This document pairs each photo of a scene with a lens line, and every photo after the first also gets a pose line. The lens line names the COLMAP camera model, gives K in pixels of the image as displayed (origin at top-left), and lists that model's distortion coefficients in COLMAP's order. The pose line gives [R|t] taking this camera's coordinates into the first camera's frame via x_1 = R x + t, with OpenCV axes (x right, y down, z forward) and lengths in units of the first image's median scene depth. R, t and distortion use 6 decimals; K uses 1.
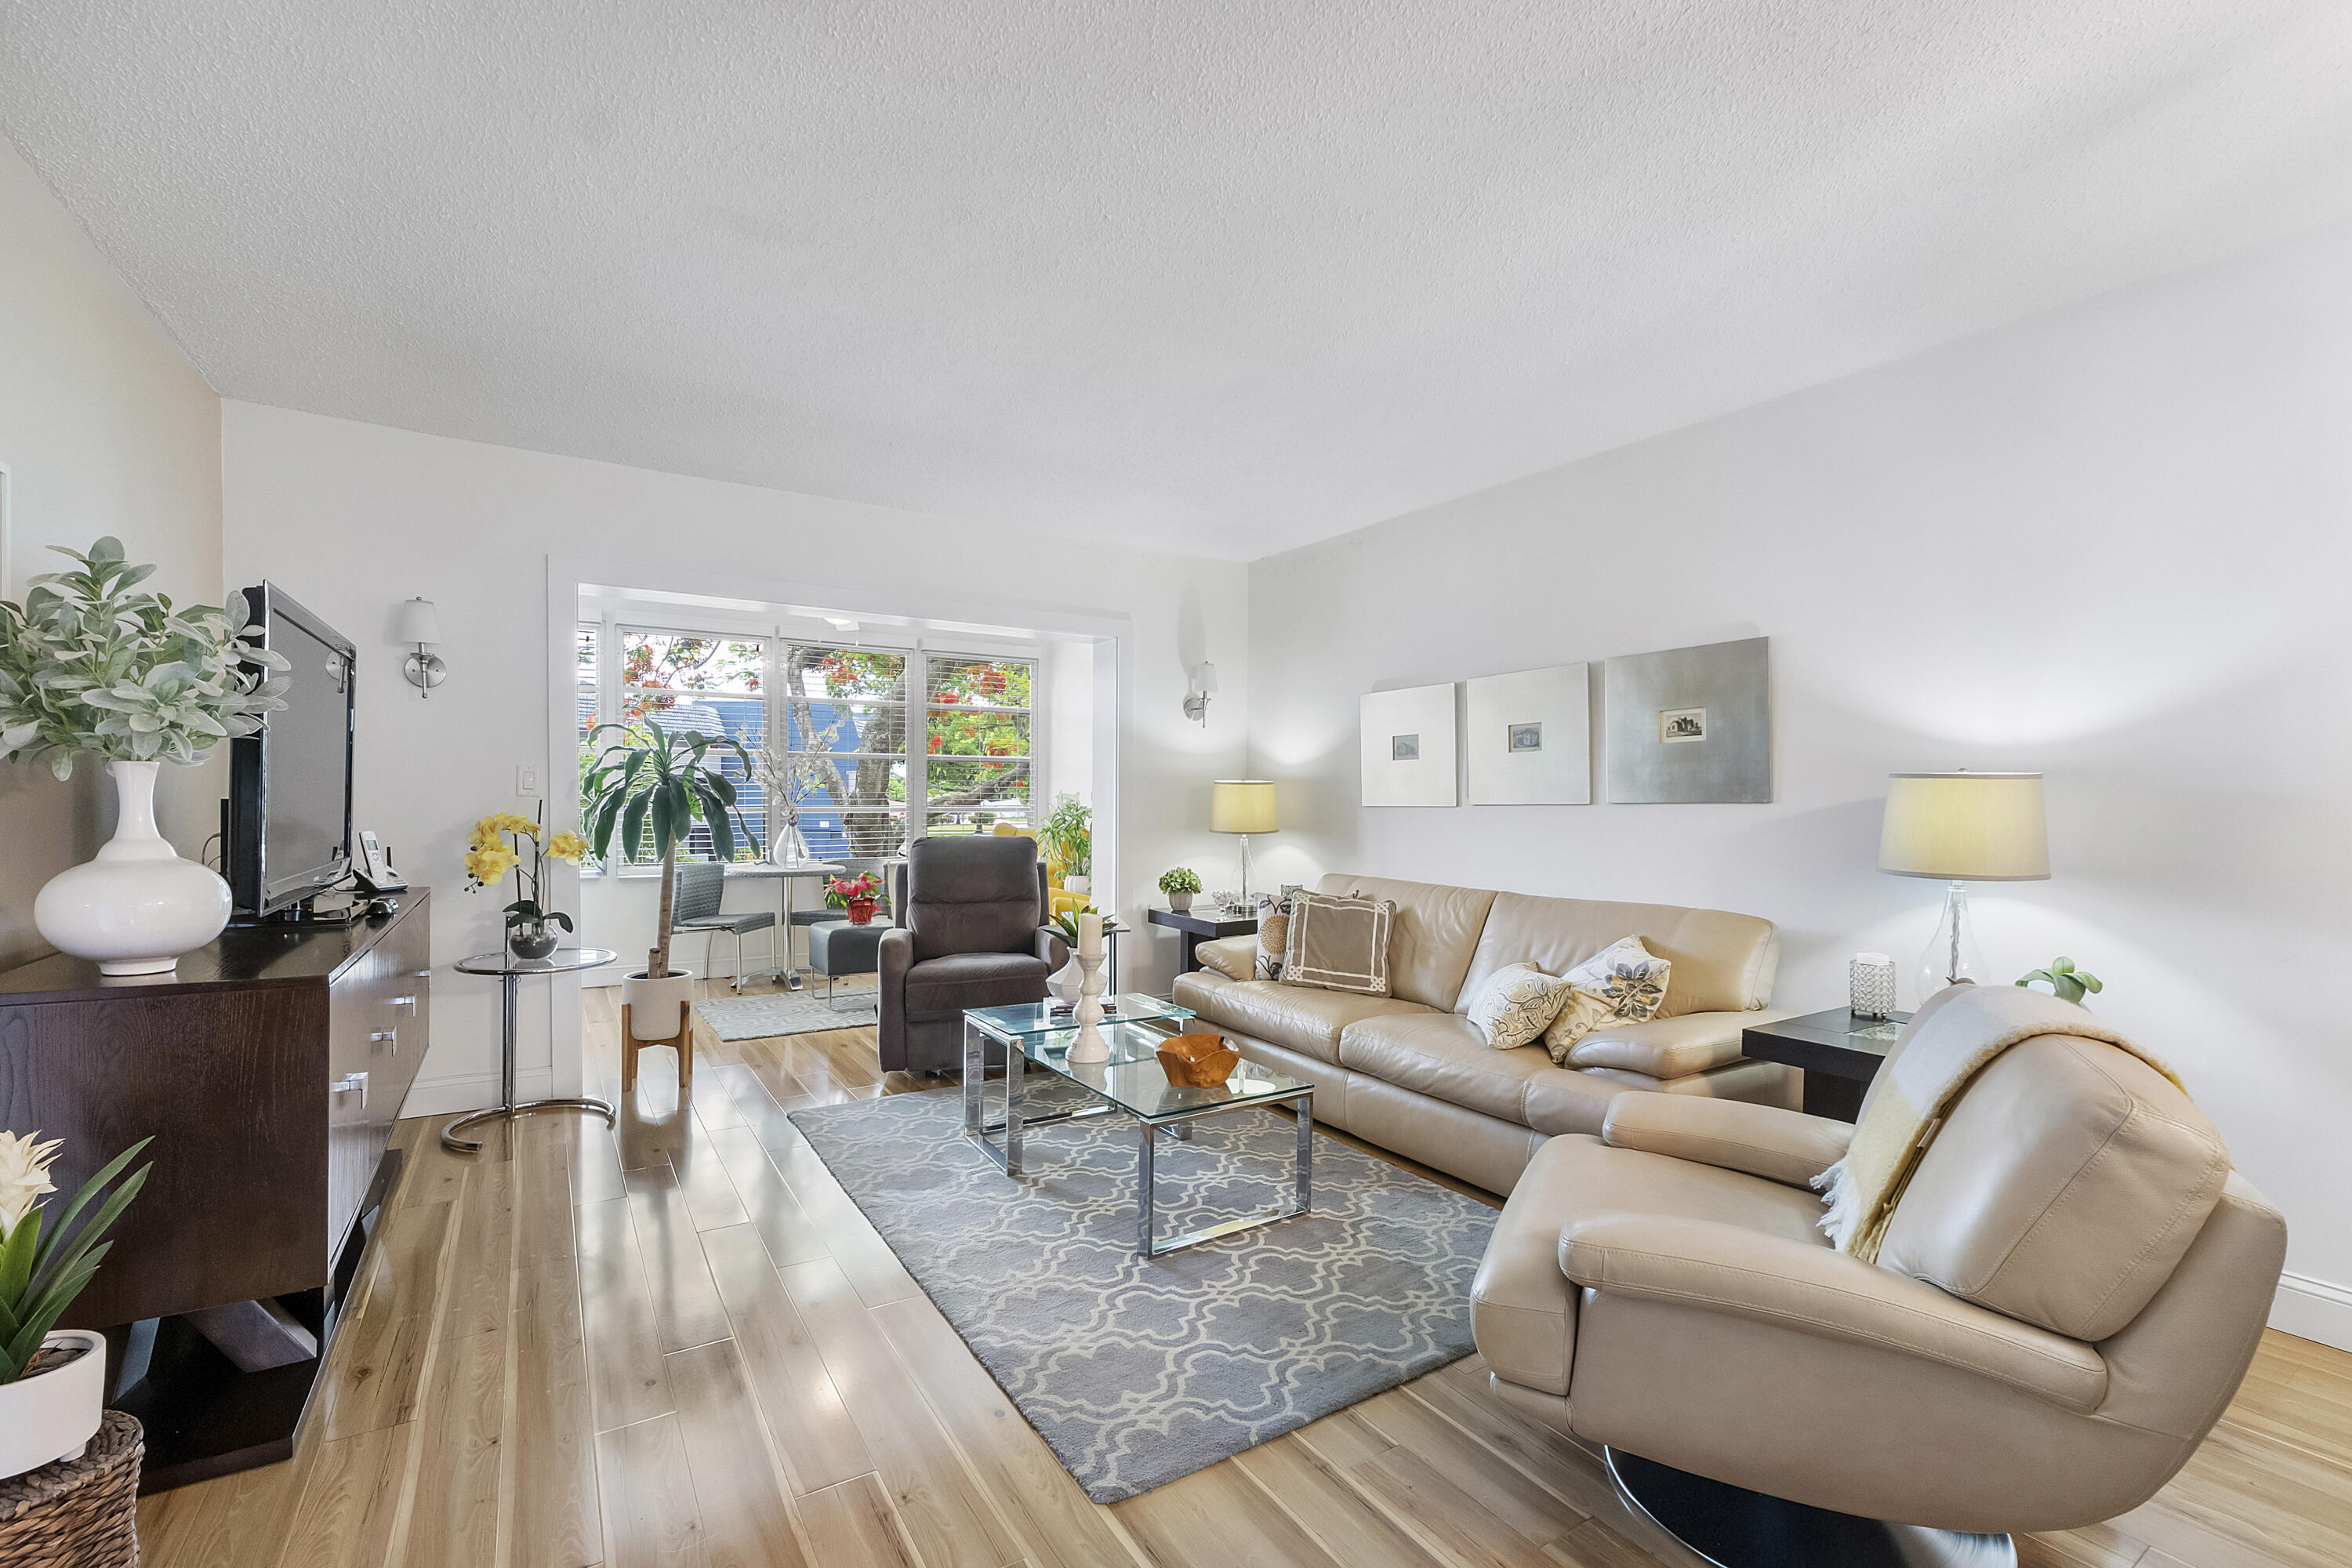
lens RADIAL K [[1004.1, 0, 1170.2], [0, 1004.1, 809.6], [0, 0, 1]] dist [-0.005505, -0.000245]
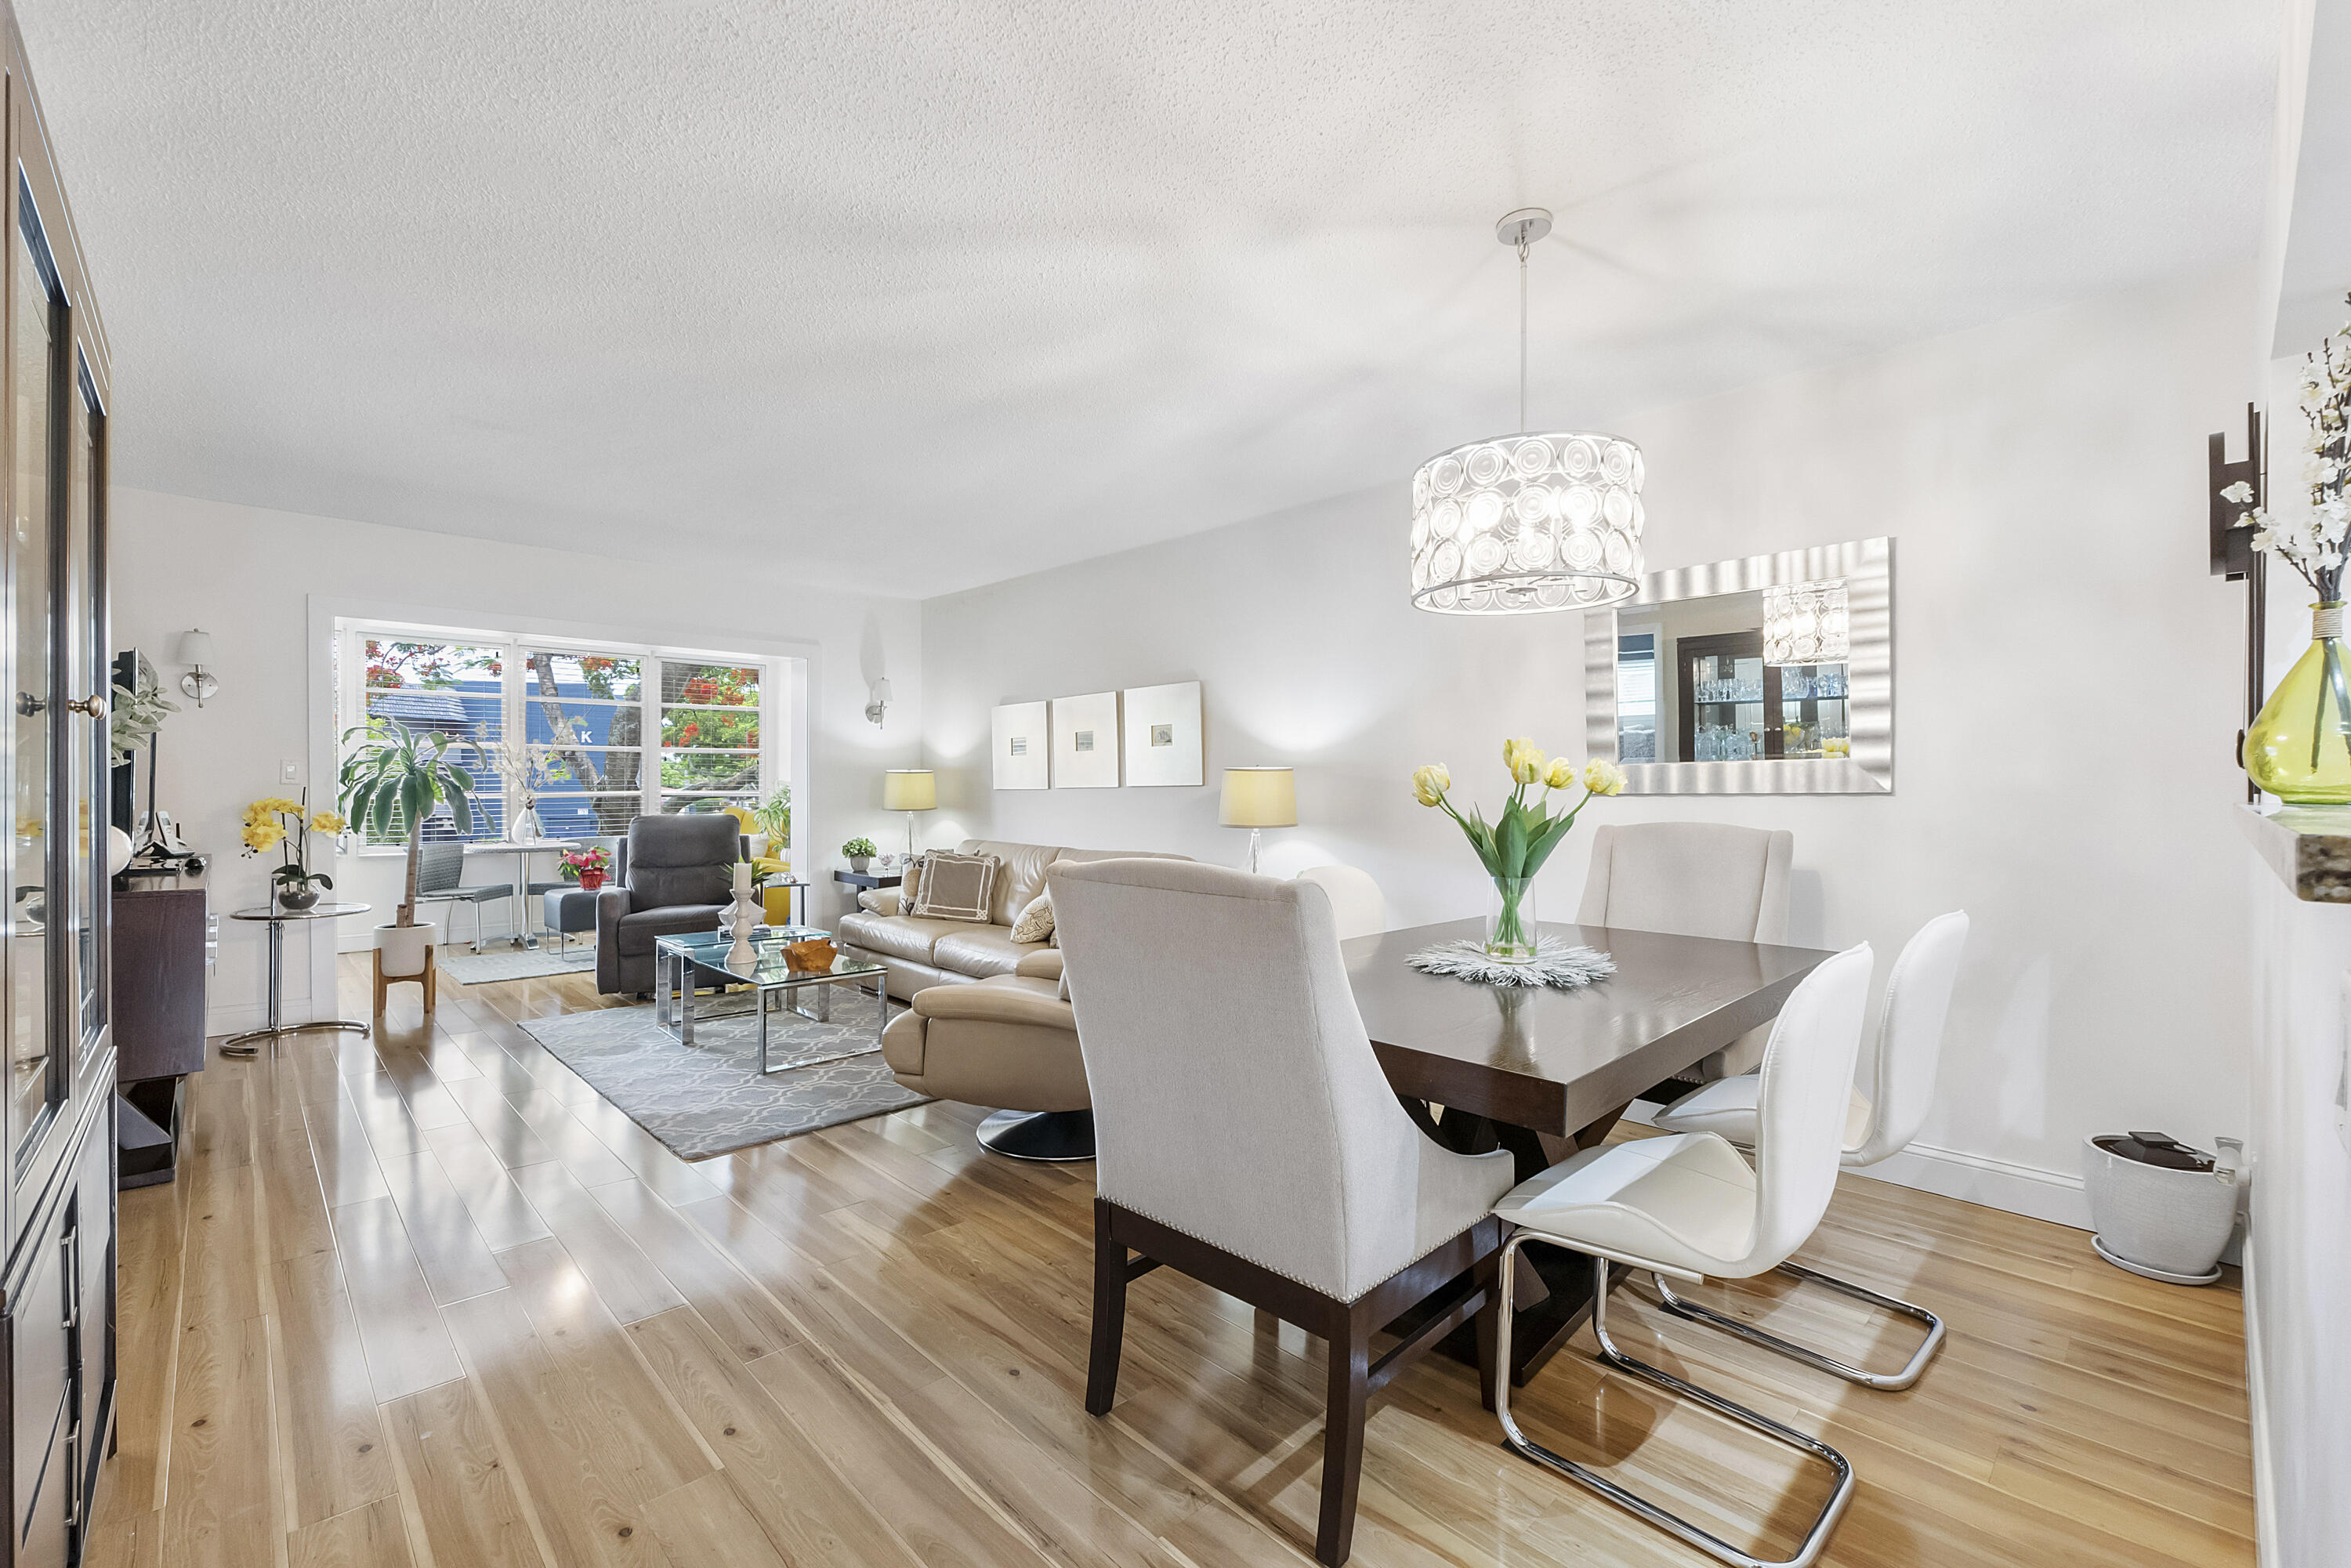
lens RADIAL K [[1003.6, 0, 1175.4], [0, 1003.6, 788.6], [0, 0, 1]] dist [-0.005505, -0.000245]
pose [[0.980151, -0.005199, 0.198186, 0.193519], [0.006660, 0.999955, -0.006710, 0.007333], [-0.198142, 0.007897, 0.980142, -0.433249]]
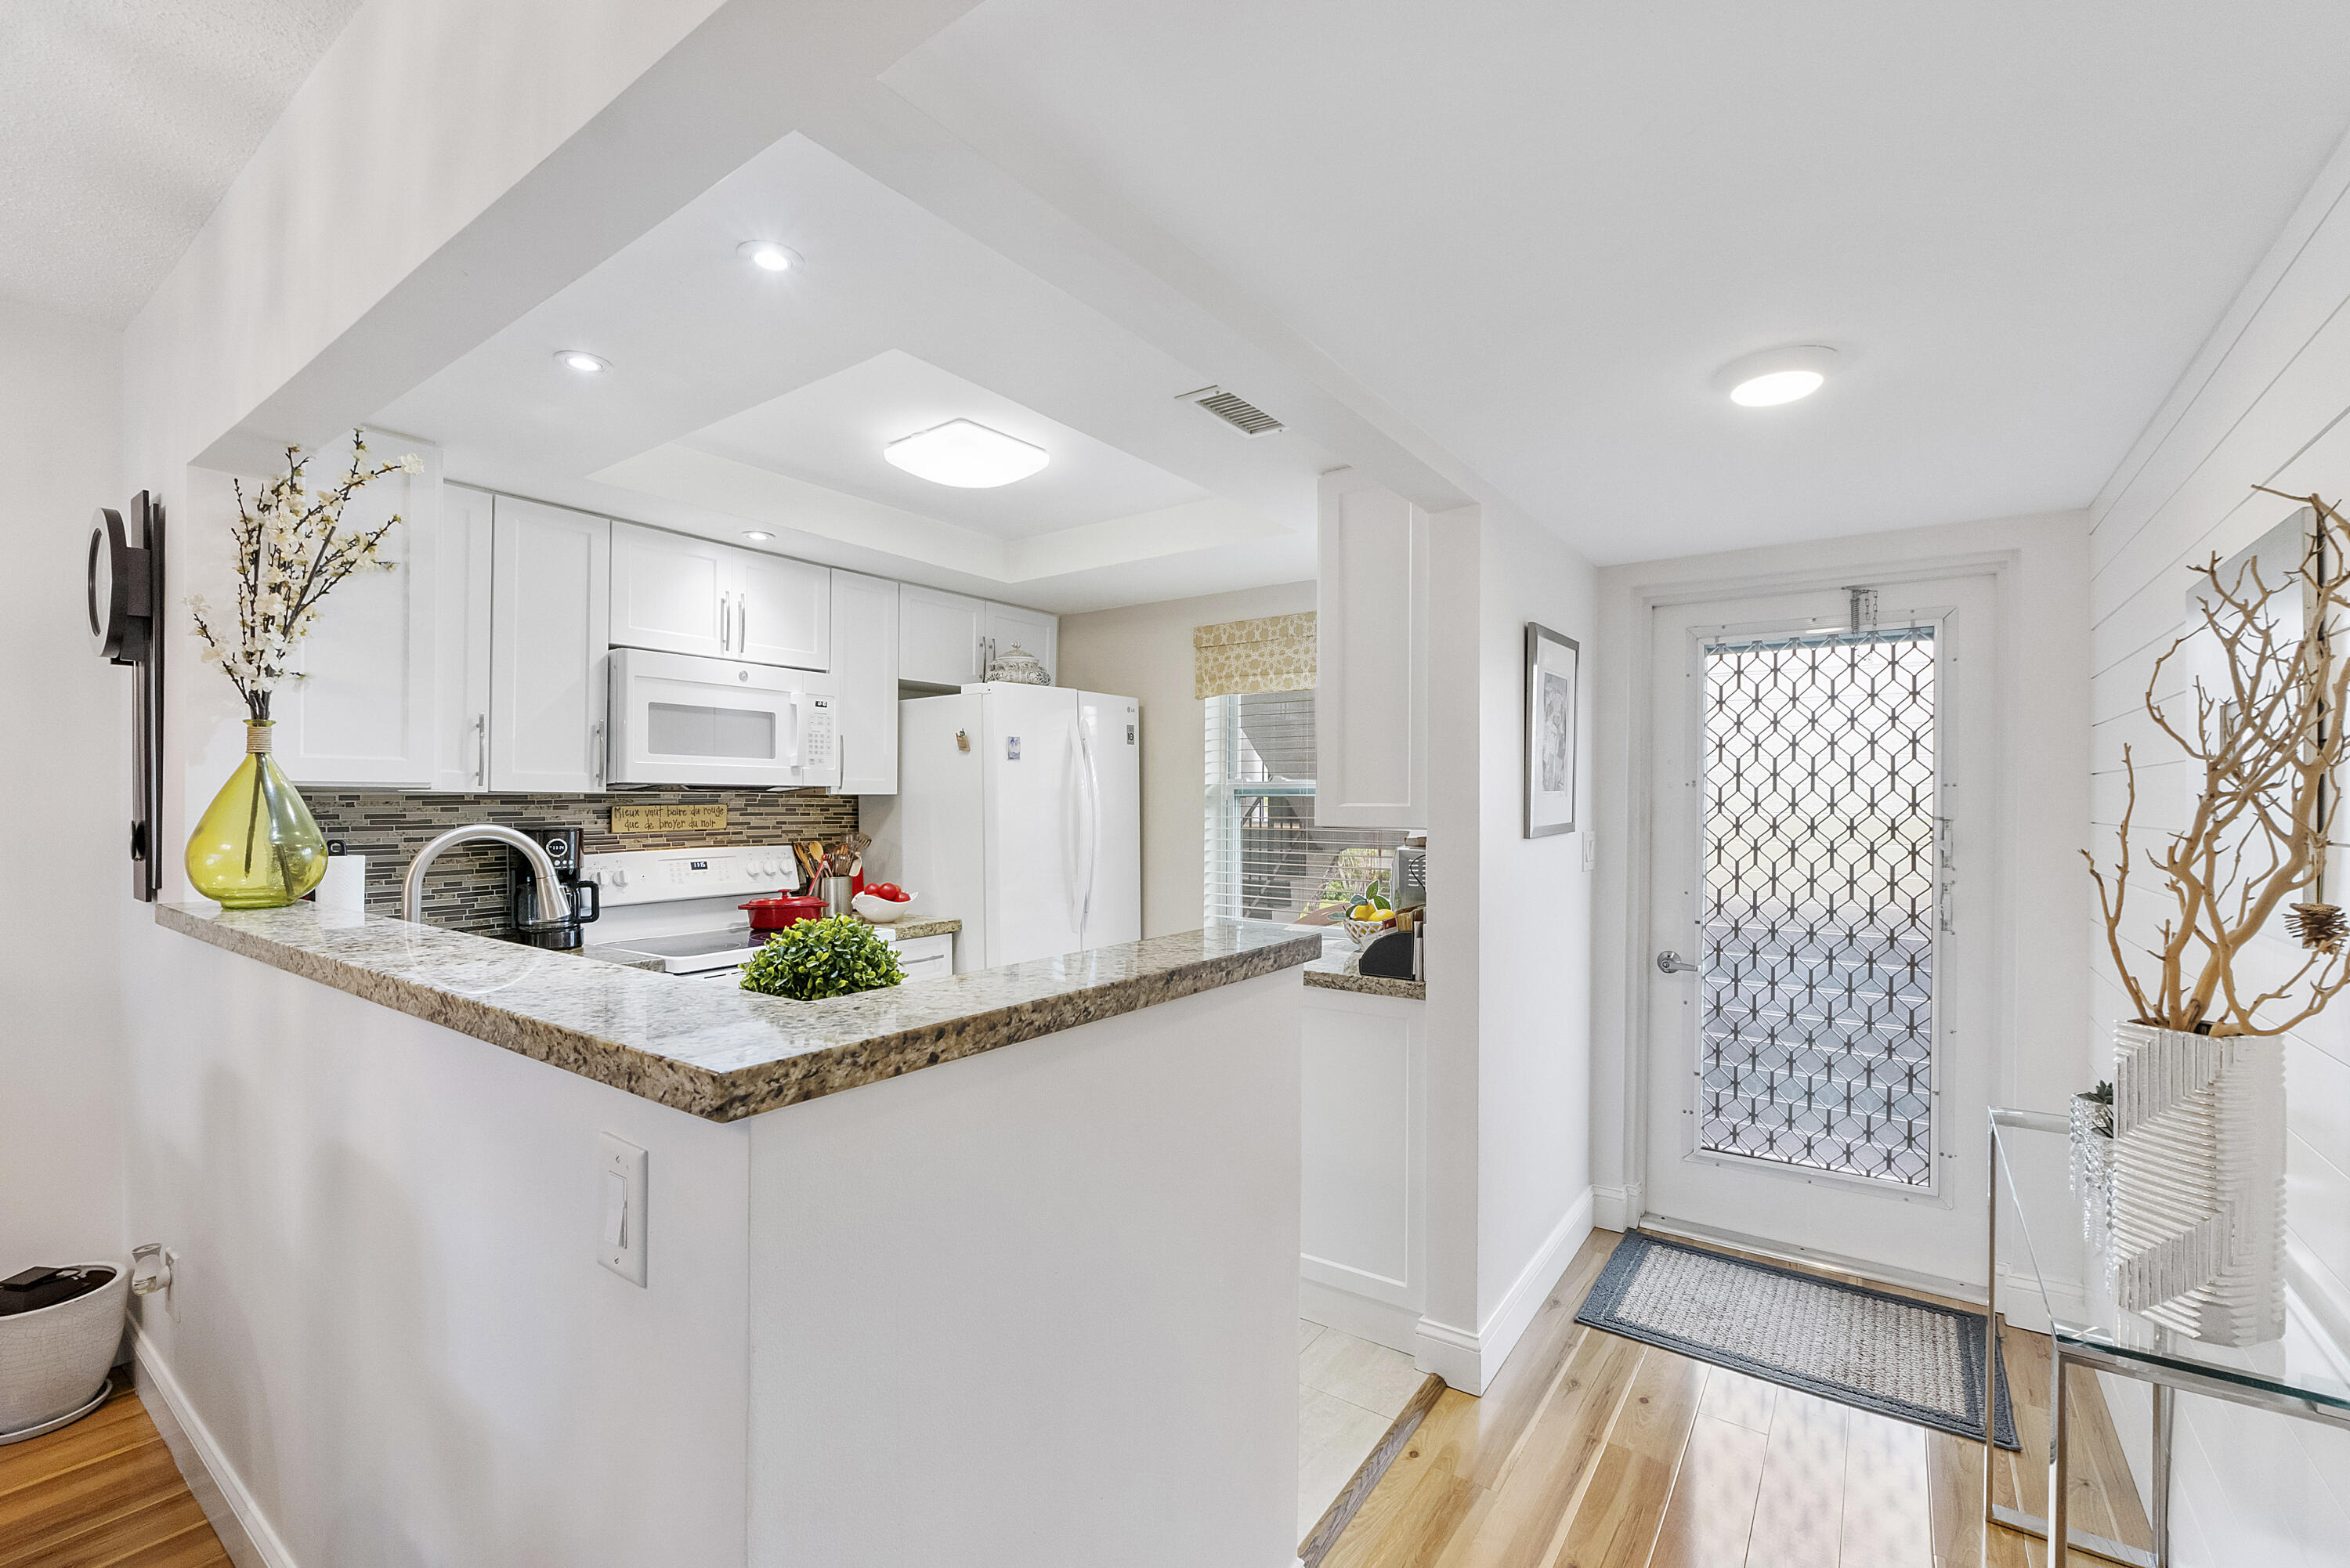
lens RADIAL K [[1003.1, 0, 1169.6], [0, 1003.1, 802.6], [0, 0, 1]] dist [-0.005505, -0.000245]
pose [[-0.375341, -0.014577, 0.926772, 0.172256], [0.003448, 0.999847, 0.017123, -0.044295], [-0.926880, 0.009623, -0.375233, -0.321998]]
